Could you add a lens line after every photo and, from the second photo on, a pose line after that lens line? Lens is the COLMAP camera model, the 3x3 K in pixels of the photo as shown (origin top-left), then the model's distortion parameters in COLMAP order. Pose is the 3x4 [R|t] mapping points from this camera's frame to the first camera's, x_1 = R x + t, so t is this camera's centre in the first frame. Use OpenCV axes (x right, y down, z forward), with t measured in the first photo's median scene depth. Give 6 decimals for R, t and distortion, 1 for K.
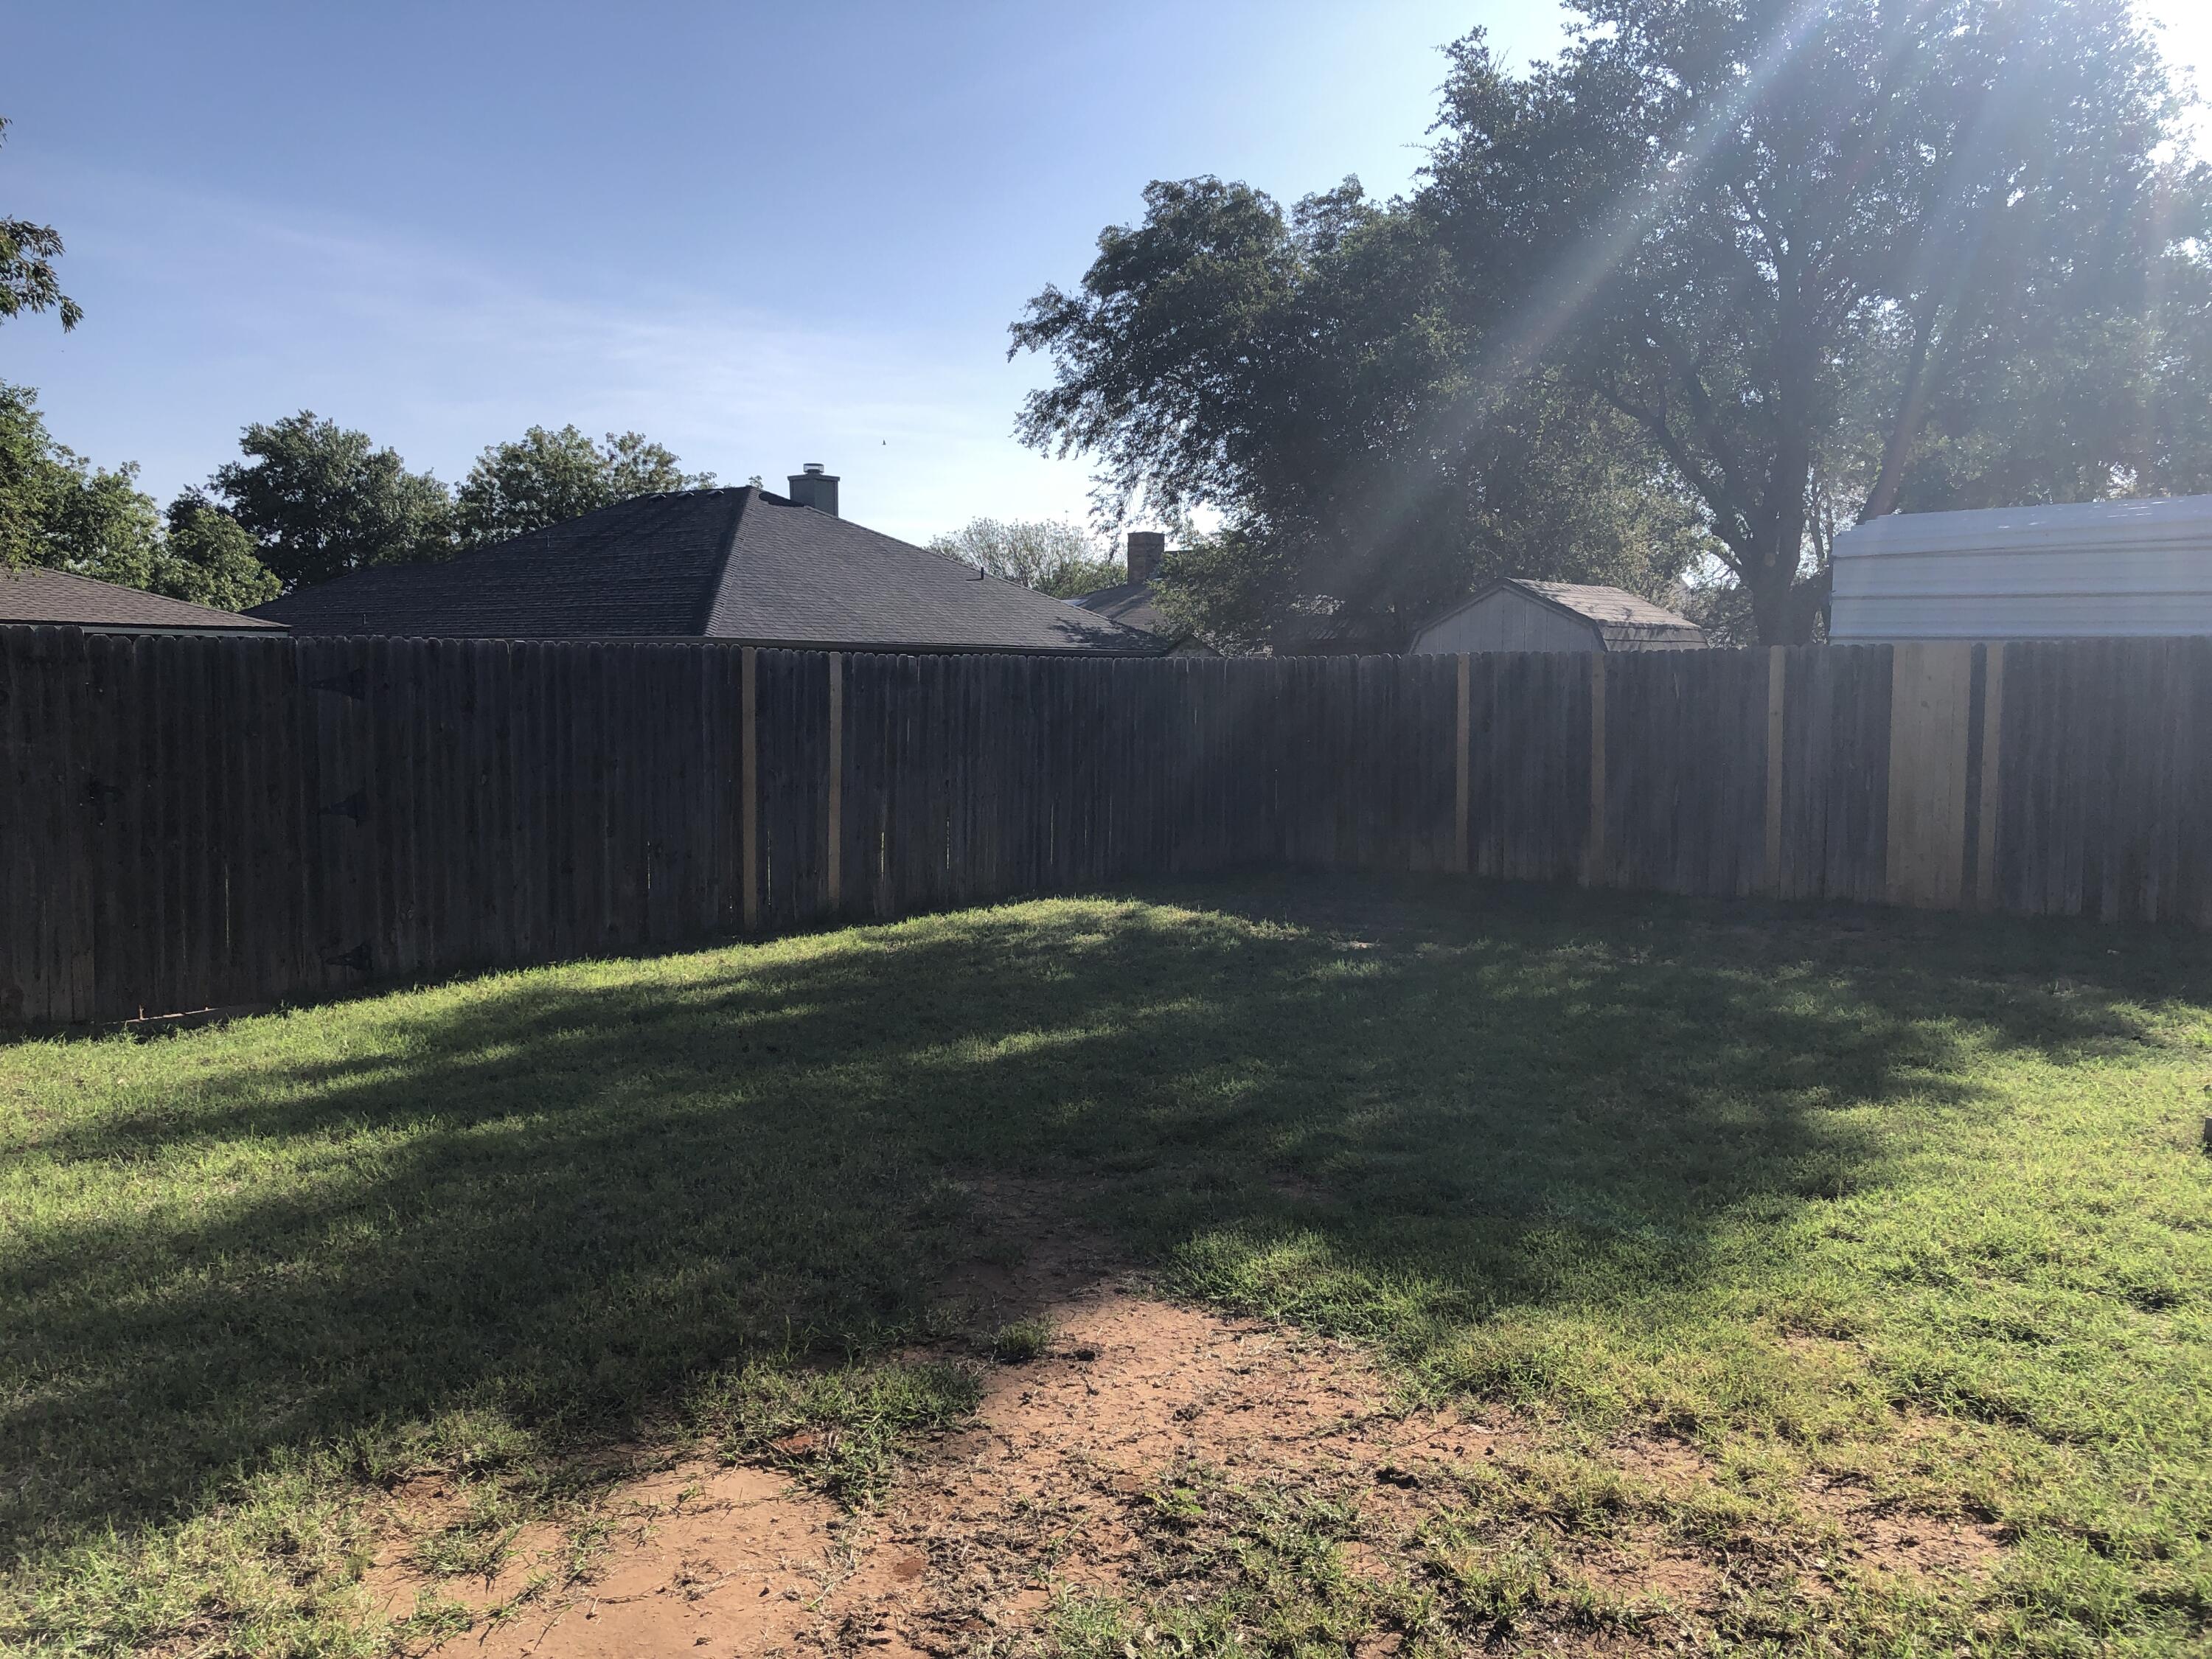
lens RADIAL K [[1848.9, 0, 1105.1], [0, 1848.9, 826.1], [0, 0, 1]] dist [0.046818, -0.031688]
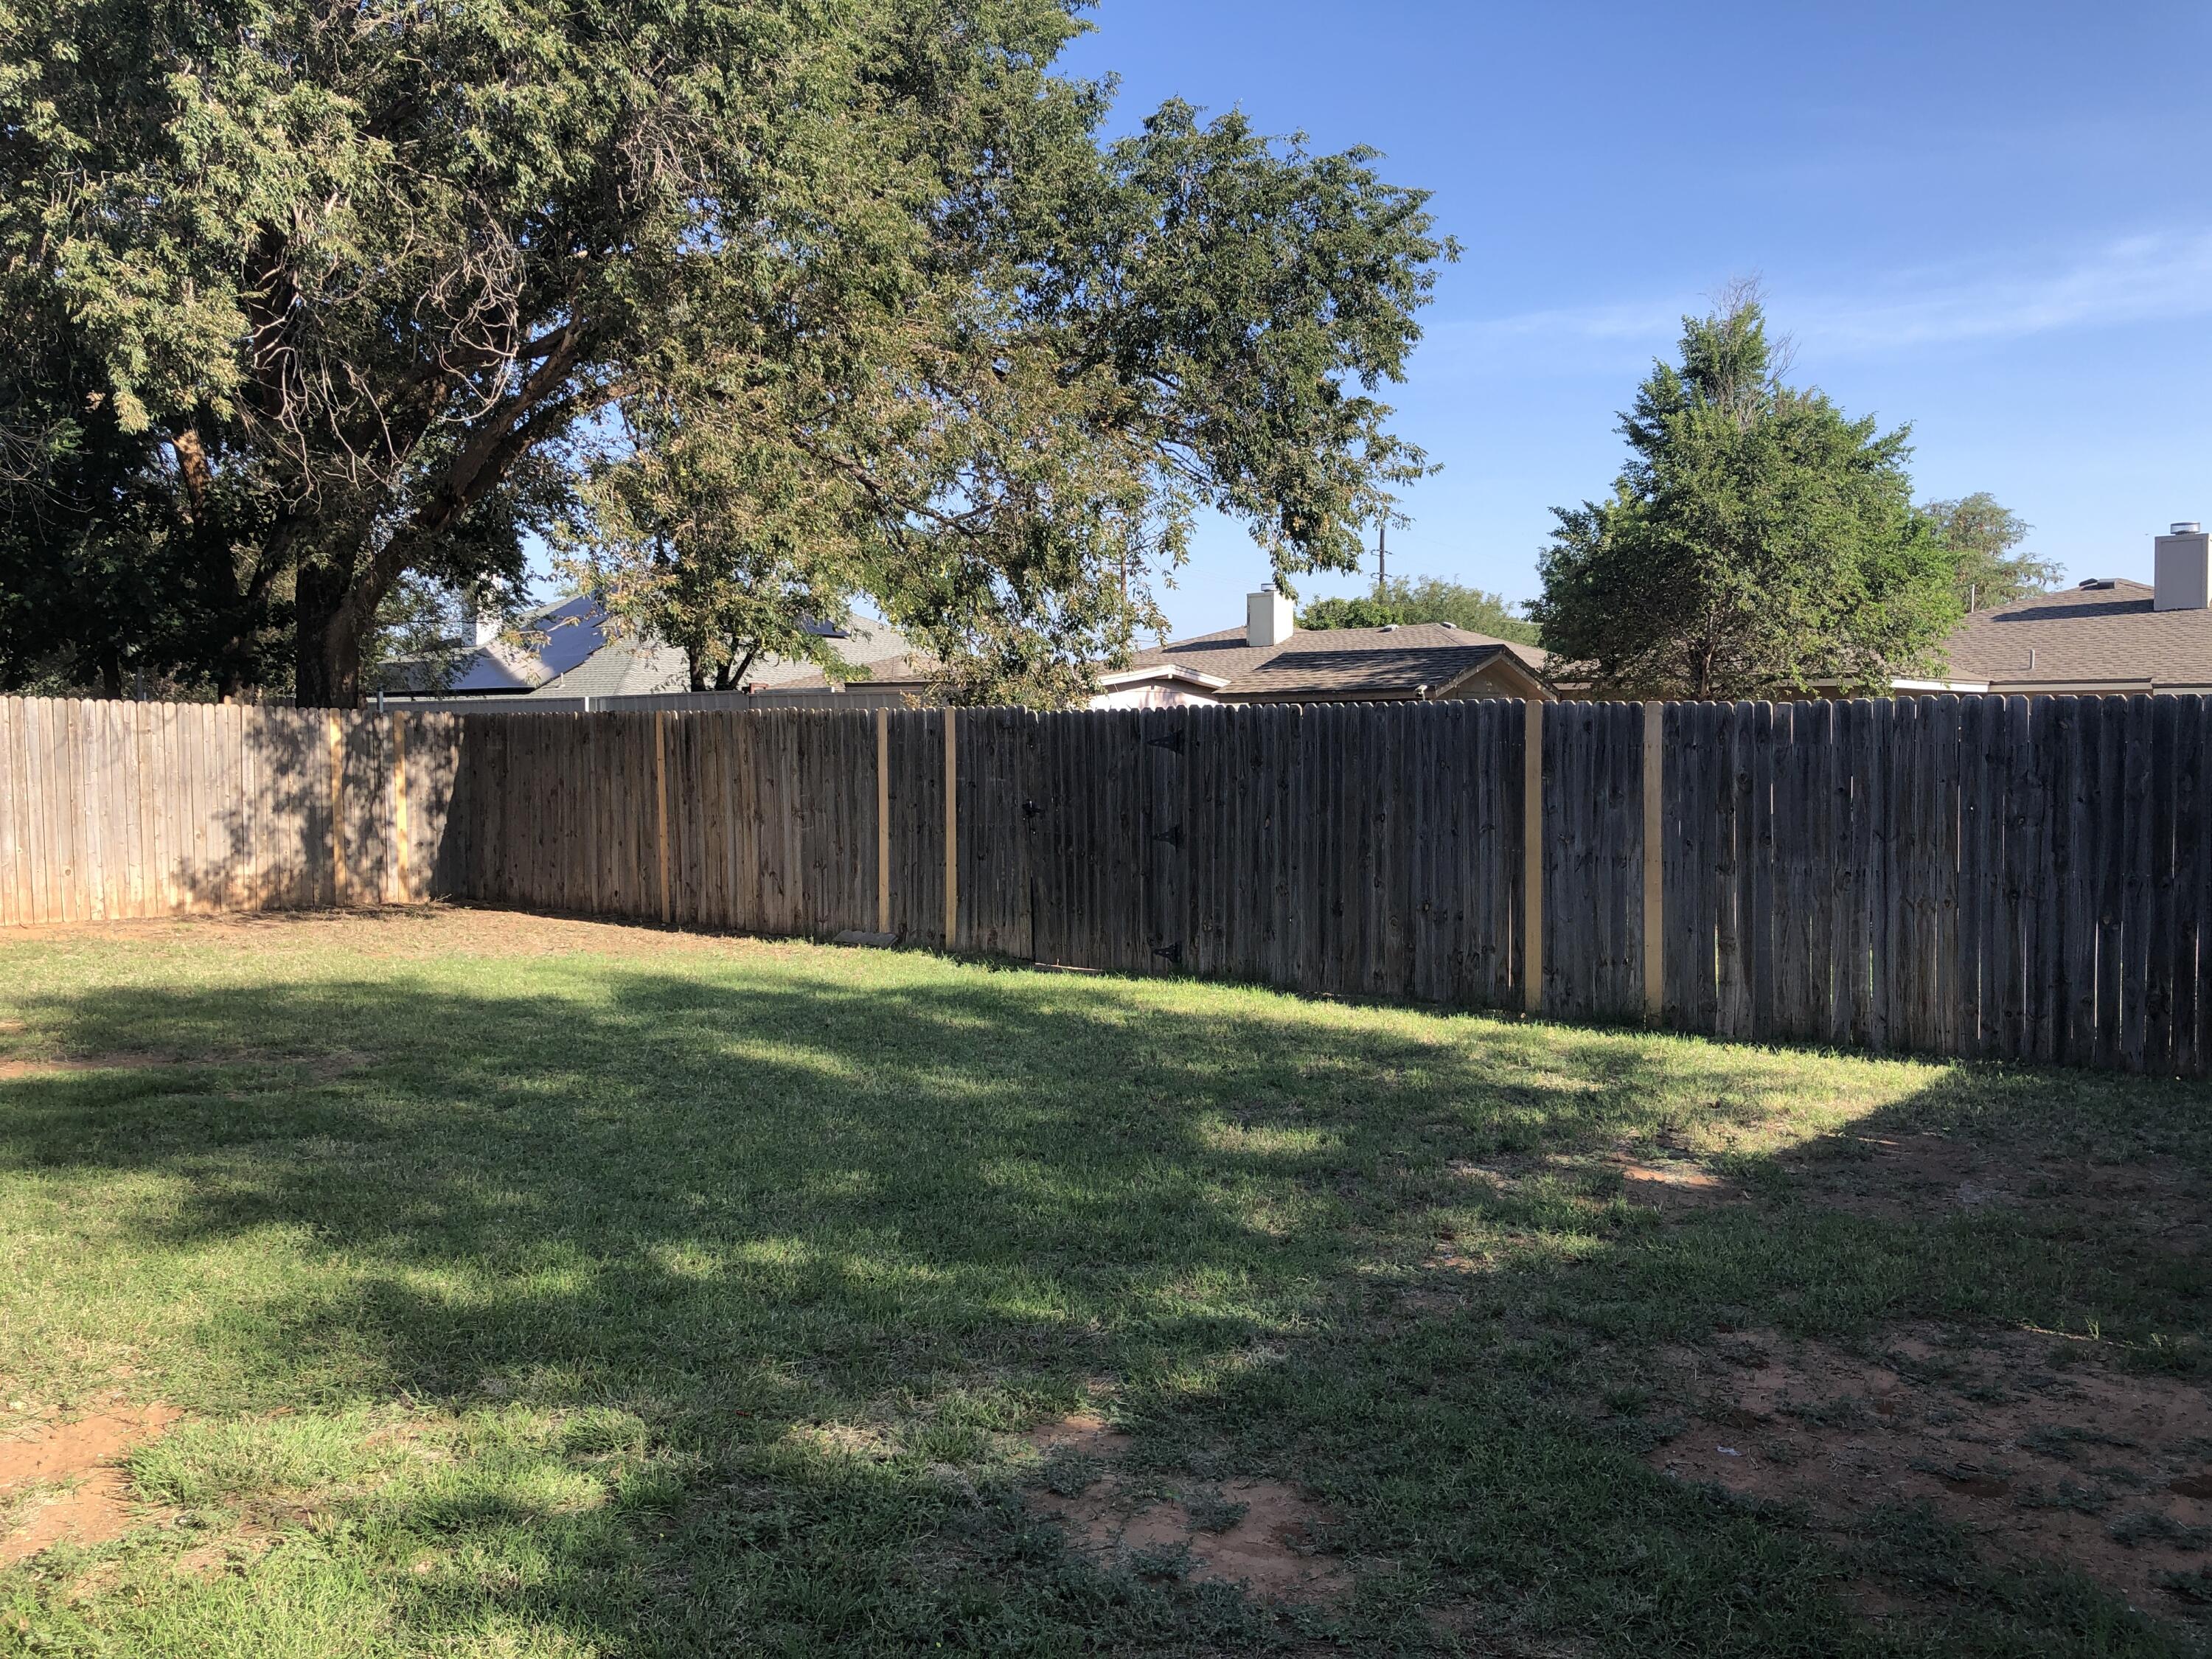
lens RADIAL K [[1848.9, 0, 1105.1], [0, 1848.9, 827.6], [0, 0, 1]] dist [0.046818, -0.031688]
pose [[-0.051388, 0.038208, -0.997948, 0.801535], [-0.080481, 0.995859, 0.042272, -0.060850], [0.995431, 0.082488, -0.048100, 0.919956]]
